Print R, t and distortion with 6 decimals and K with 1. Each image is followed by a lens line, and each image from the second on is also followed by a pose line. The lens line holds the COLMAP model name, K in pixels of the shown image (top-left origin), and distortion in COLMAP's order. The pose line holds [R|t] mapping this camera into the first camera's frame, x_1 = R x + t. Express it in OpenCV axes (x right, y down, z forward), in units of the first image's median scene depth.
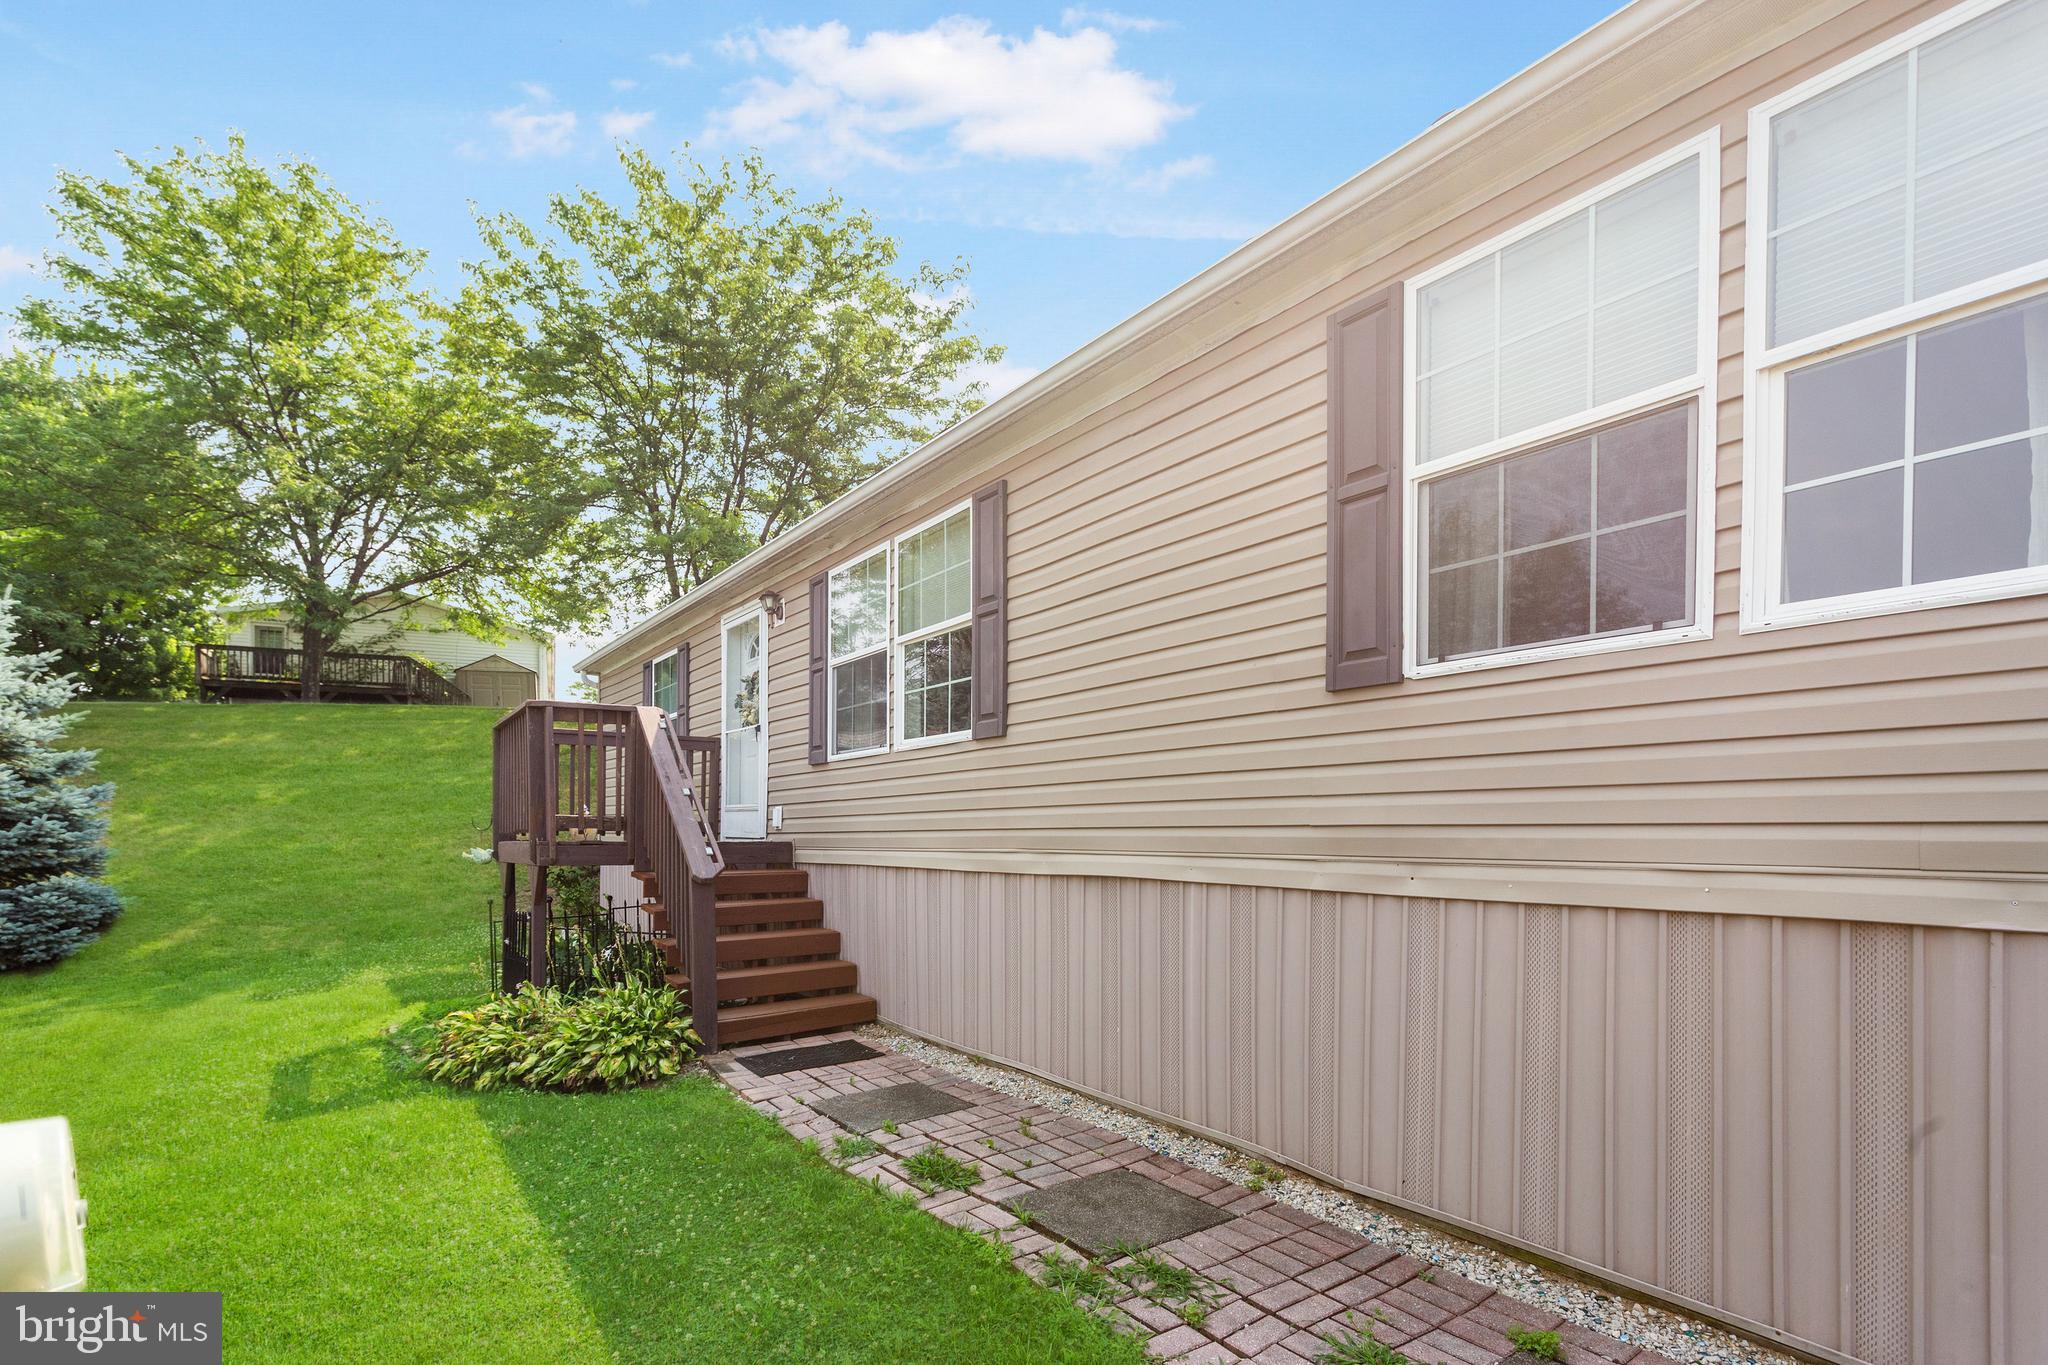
lens RADIAL K [[999.4, 0, 1026.7], [0, 999.4, 700.9], [0, 0, 1]] dist [0.000165, 0.001912]
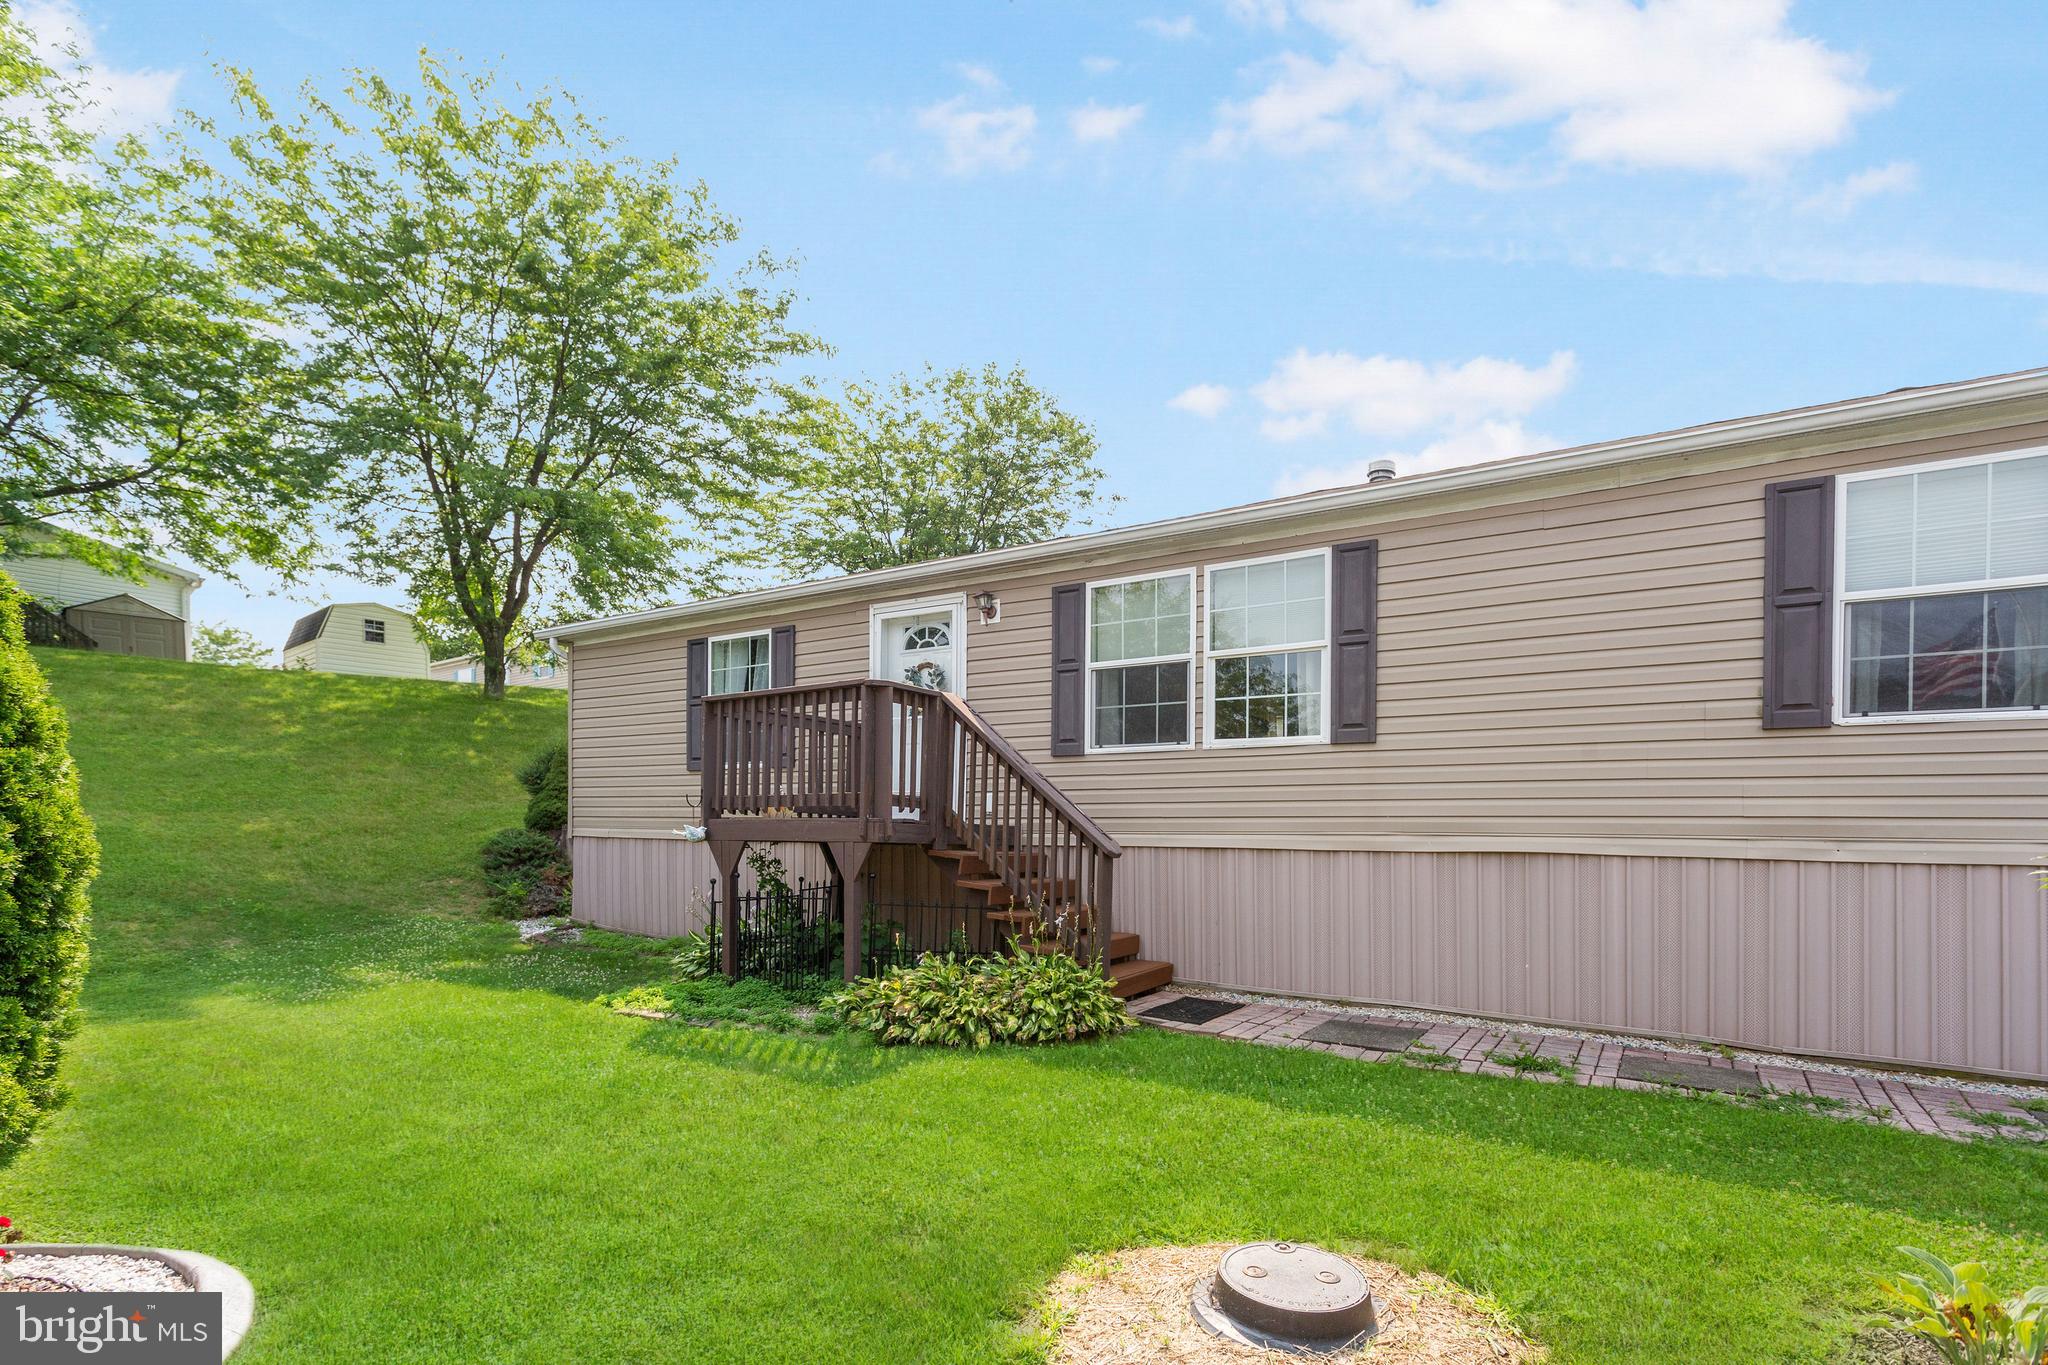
lens RADIAL K [[999.4, 0, 1005.6], [0, 999.4, 684.7], [0, 0, 1]] dist [0.000165, 0.001912]
pose [[0.930957, 0.075201, 0.357300, -1.027464], [-0.067310, 0.997136, -0.034488, 0.042205], [-0.358870, 0.008057, 0.933353, -0.009039]]
